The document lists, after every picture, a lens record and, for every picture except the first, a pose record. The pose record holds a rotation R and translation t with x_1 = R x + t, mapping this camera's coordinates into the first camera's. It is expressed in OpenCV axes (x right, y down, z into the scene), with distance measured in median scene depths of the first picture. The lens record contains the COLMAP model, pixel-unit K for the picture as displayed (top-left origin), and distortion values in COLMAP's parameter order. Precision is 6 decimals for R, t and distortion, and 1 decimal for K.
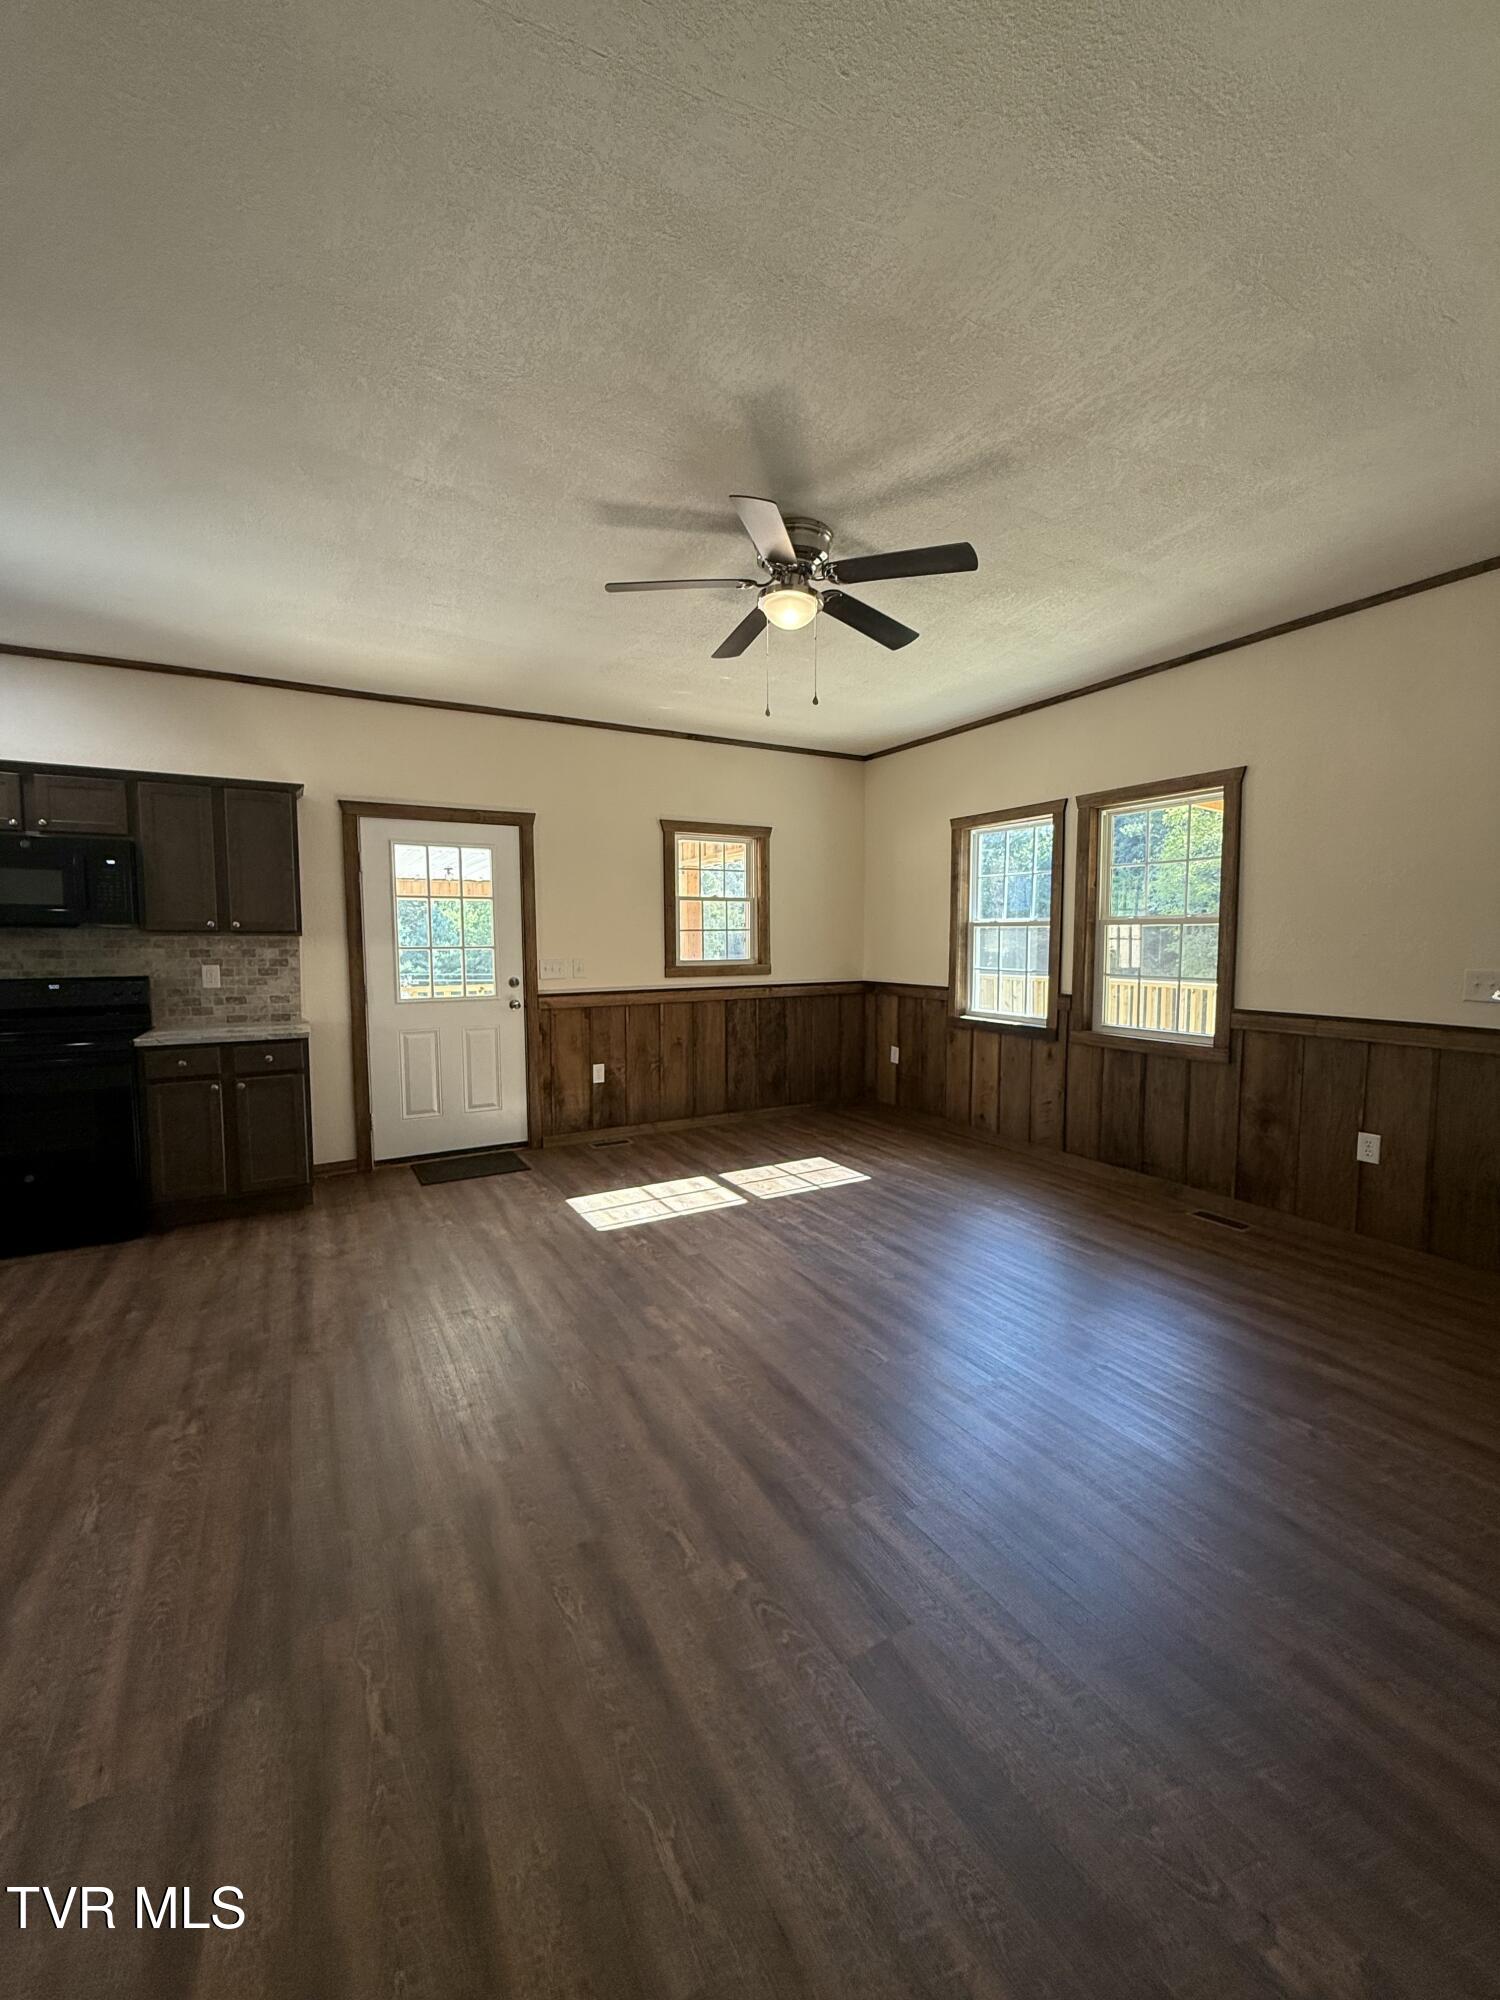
lens RADIAL K [[804.8, 0, 750.0], [0, 804.8, 1000.0], [0, 0, 1]] dist [0.000931, 0.000260]
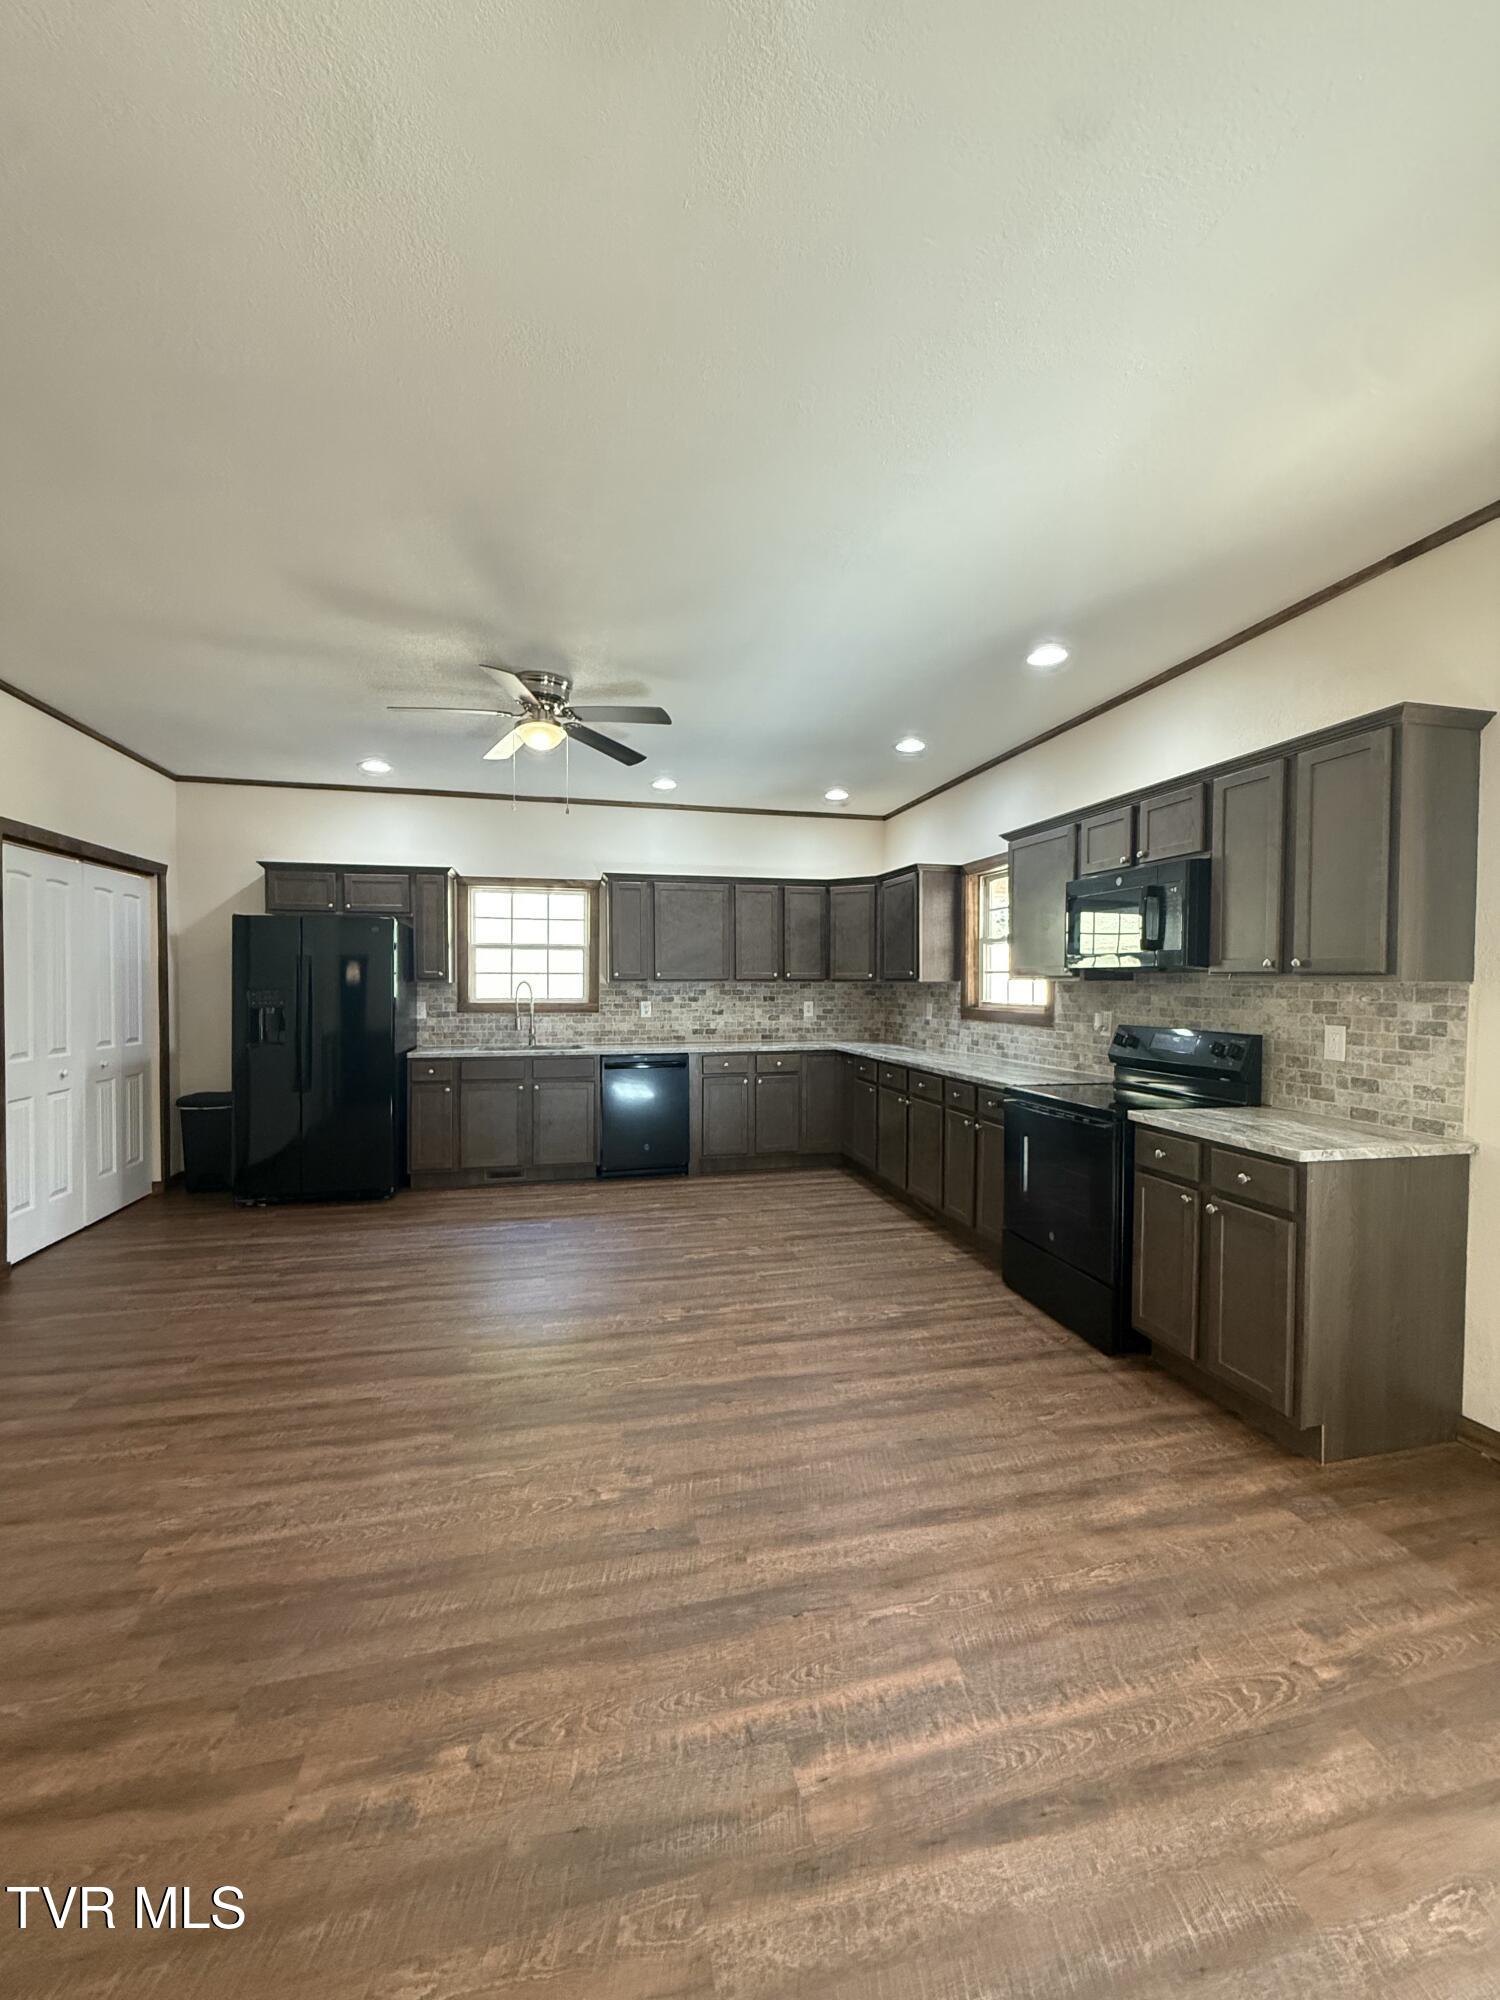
lens RADIAL K [[804.8, 0, 750.0], [0, 804.8, 1000.0], [0, 0, 1]] dist [0.000931, 0.000260]
pose [[-0.271008, 0.024629, -0.962262, 0.078831], [-0.076186, 0.995988, 0.046949, -0.052920], [0.959557, 0.086034, -0.268044, 0.645758]]
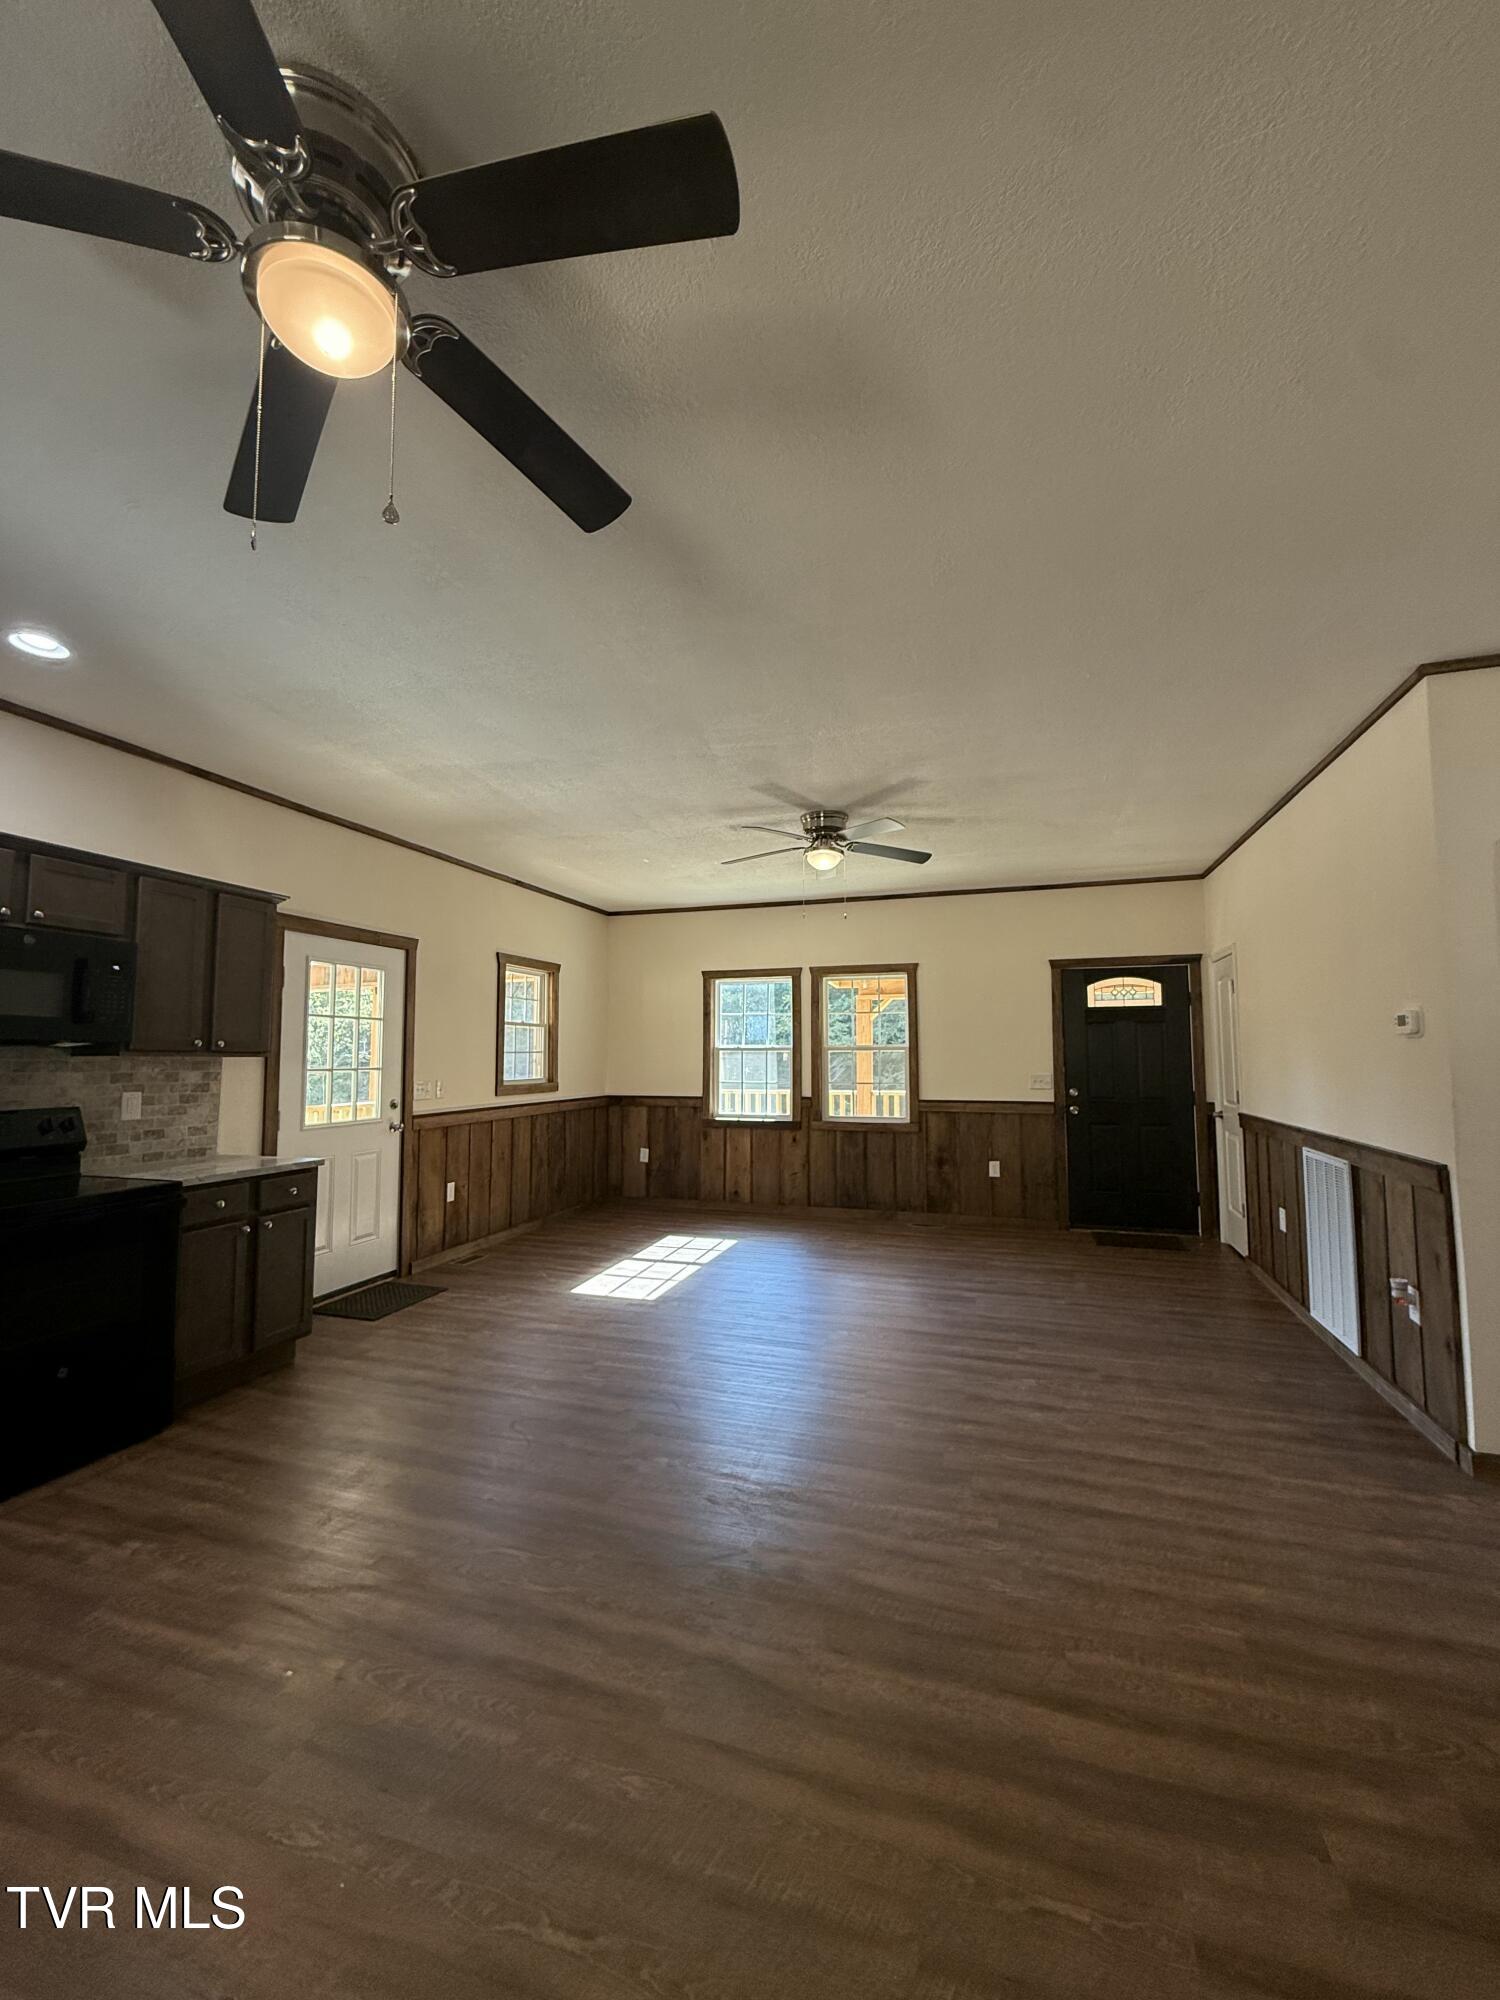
lens RADIAL K [[804.8, 0, 750.0], [0, 804.8, 1000.0], [0, 0, 1]] dist [0.000931, 0.000260]
pose [[0.737385, 0.049259, 0.673674, -0.687352], [0.053168, 0.990010, -0.130587, 0.004064], [-0.673377, 0.132111, 0.727400, -0.033707]]
